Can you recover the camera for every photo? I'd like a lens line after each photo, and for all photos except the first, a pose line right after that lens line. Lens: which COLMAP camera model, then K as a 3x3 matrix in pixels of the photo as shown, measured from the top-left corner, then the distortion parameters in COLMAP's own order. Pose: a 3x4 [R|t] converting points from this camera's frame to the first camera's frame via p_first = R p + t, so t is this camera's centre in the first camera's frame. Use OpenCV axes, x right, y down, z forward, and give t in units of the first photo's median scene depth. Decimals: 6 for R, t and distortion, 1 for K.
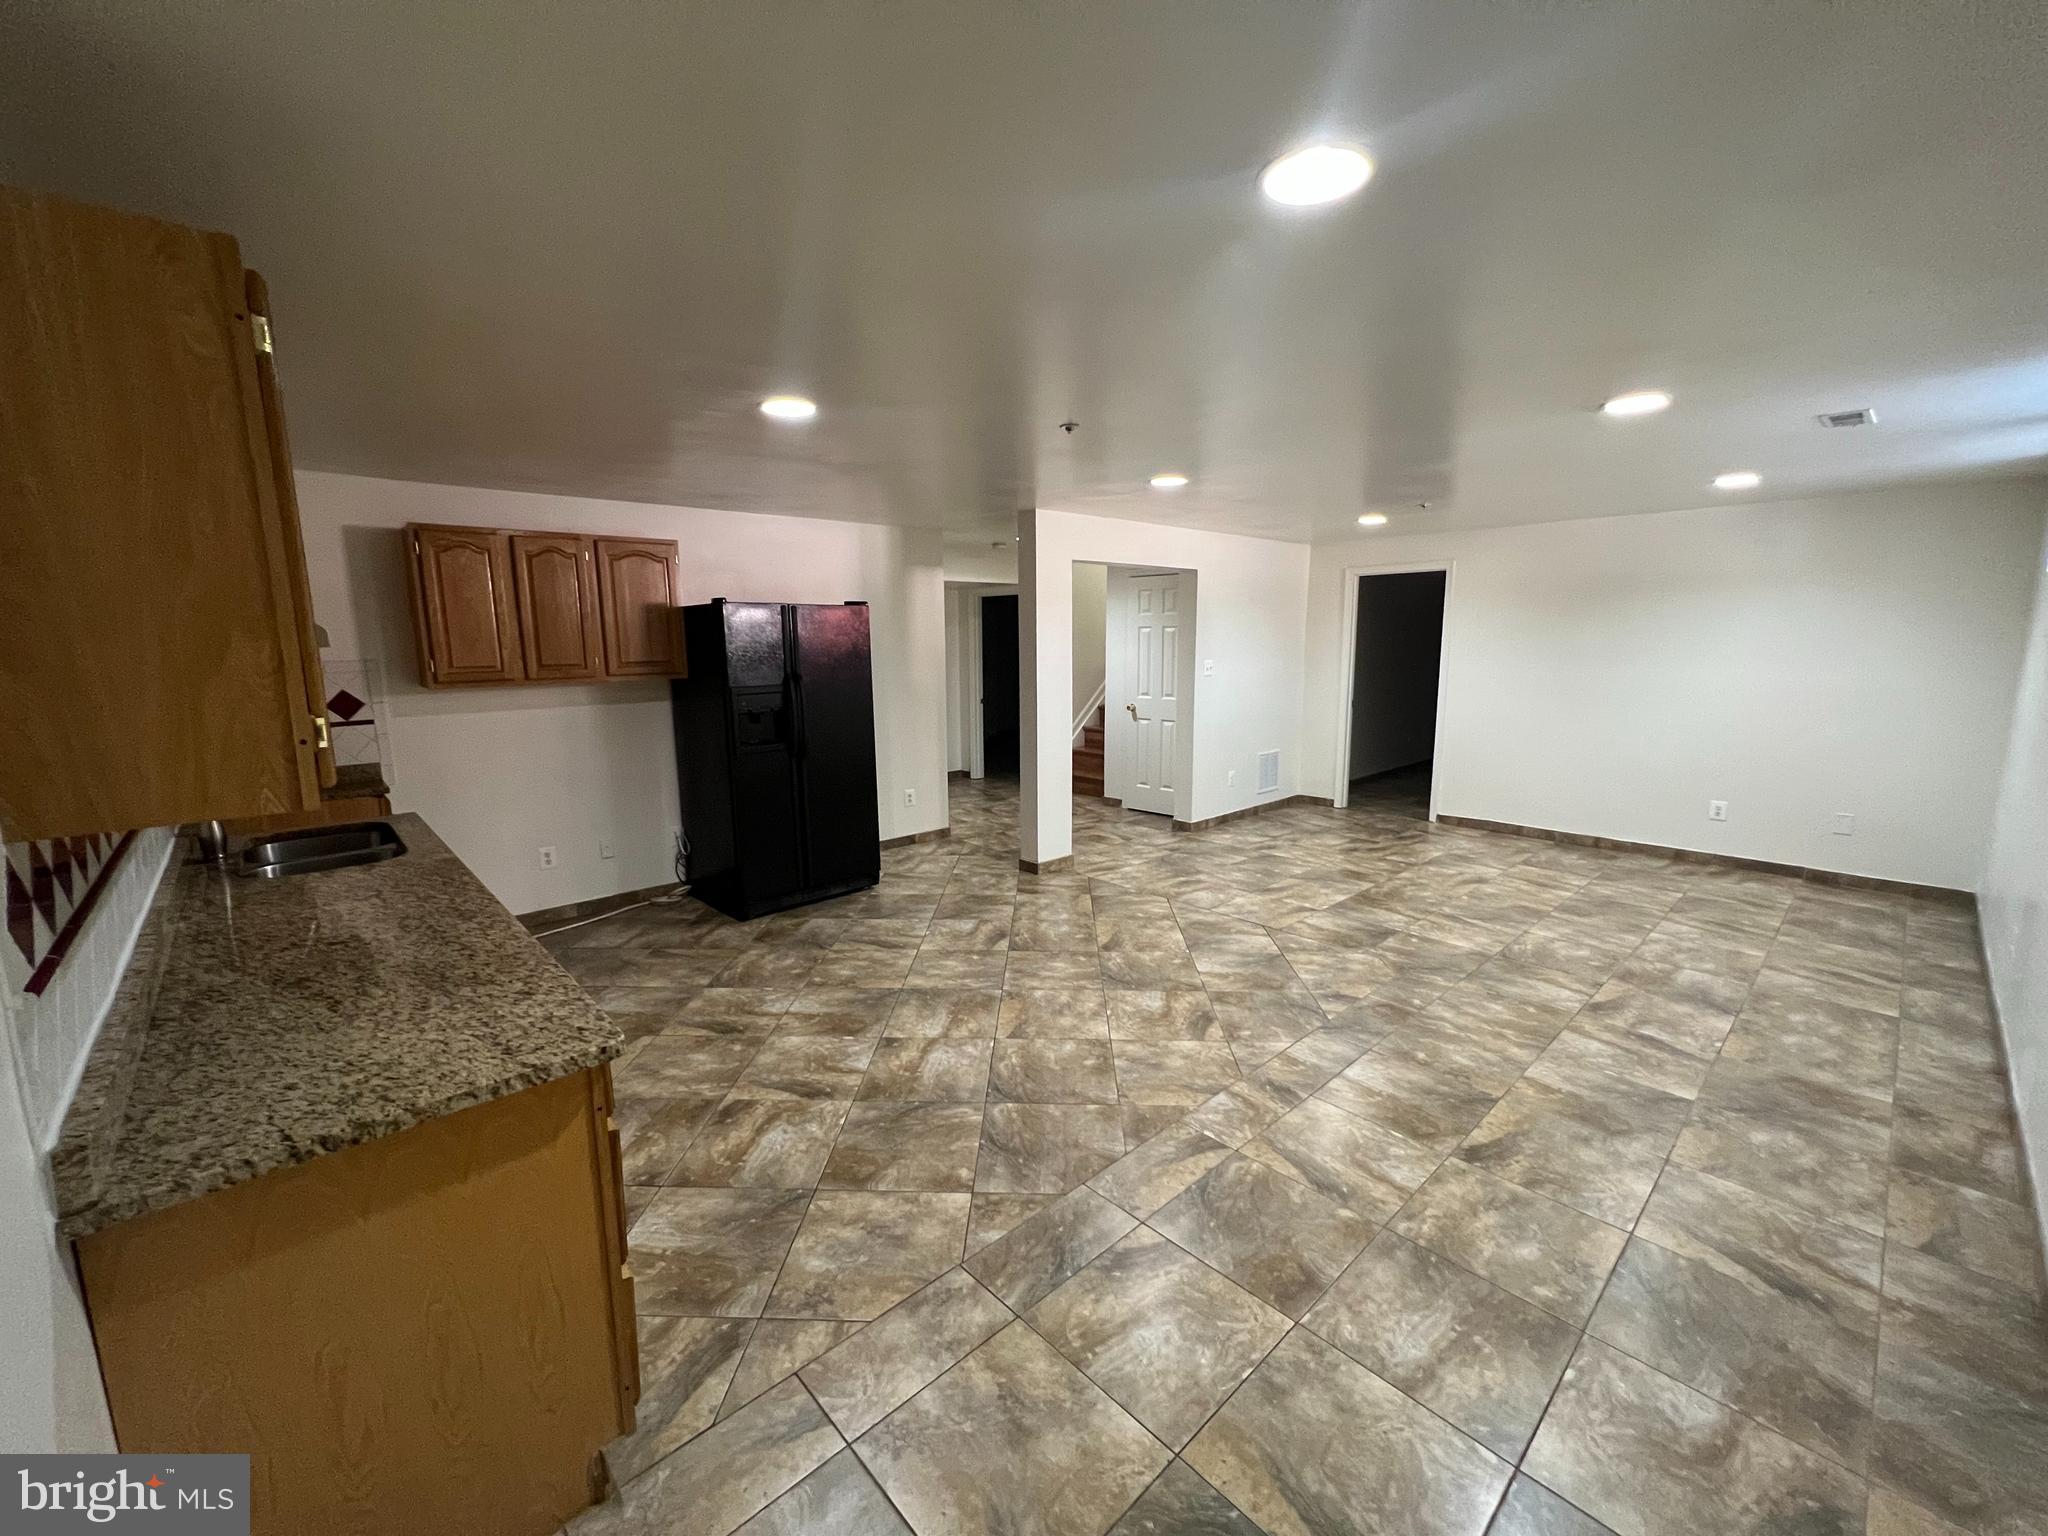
lens RADIAL K [[822.2, 0, 1020.1], [0, 822.2, 769.3], [0, 0, 1]] dist [-0.001340, 0.000026]
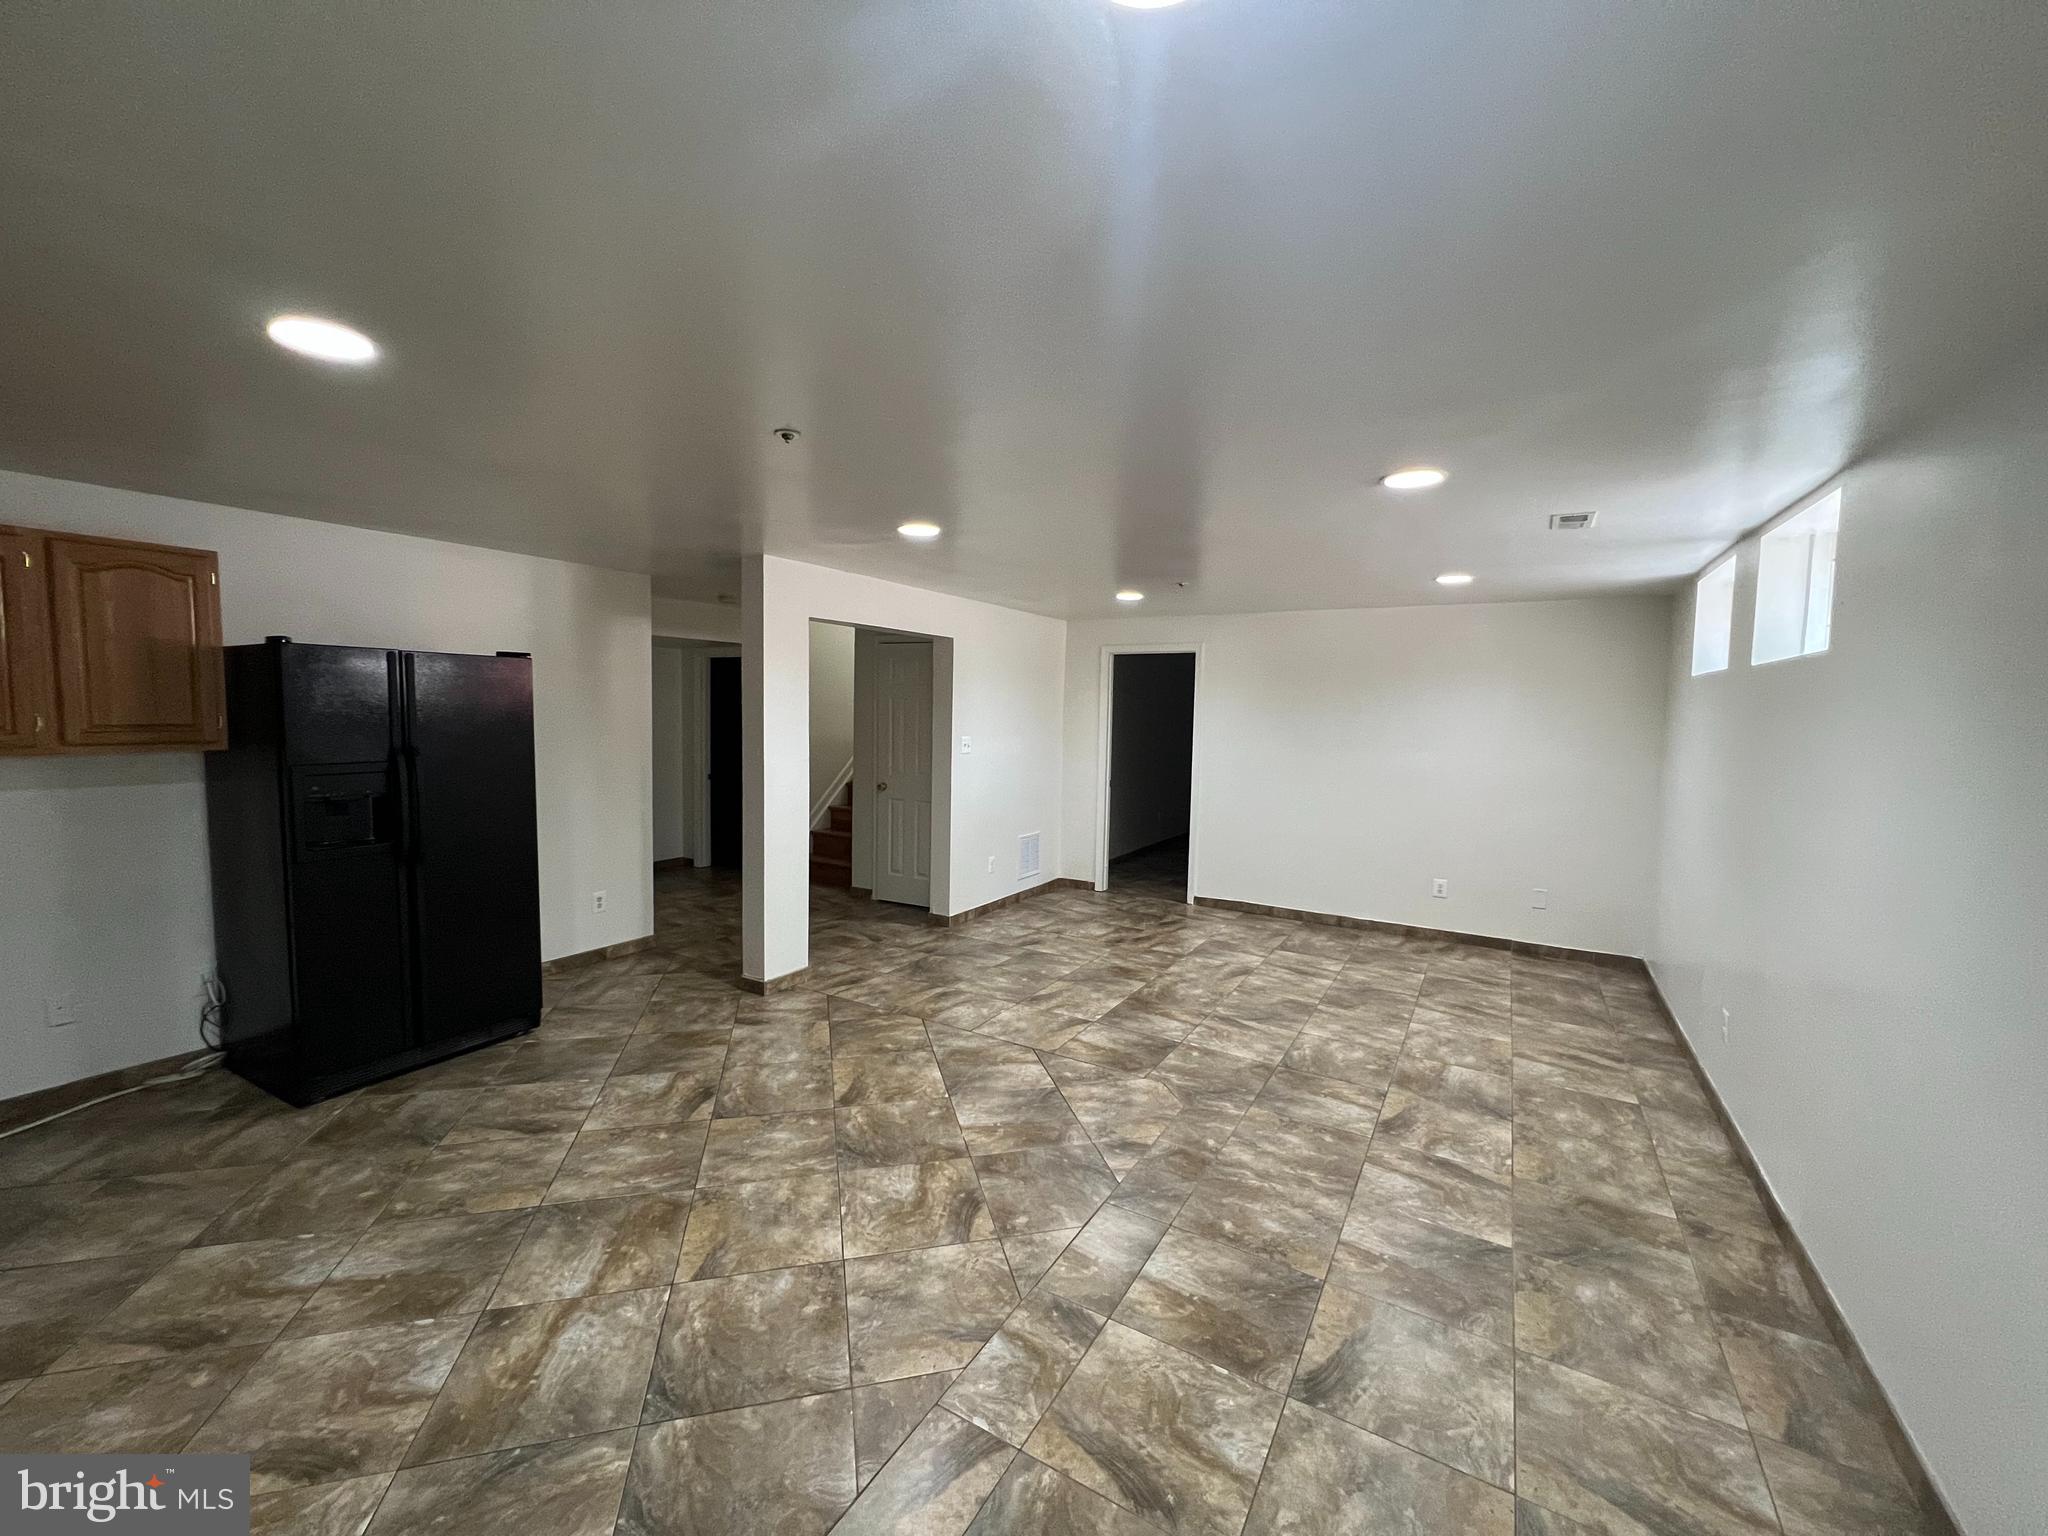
lens RADIAL K [[822.2, 0, 1020.1], [0, 822.2, 769.3], [0, 0, 1]] dist [-0.001340, 0.000026]
pose [[0.957326, 0.007919, 0.288903, 0.038974], [0.016632, 0.996458, -0.082427, -0.033739], [-0.288532, 0.083714, 0.953803, 0.192343]]
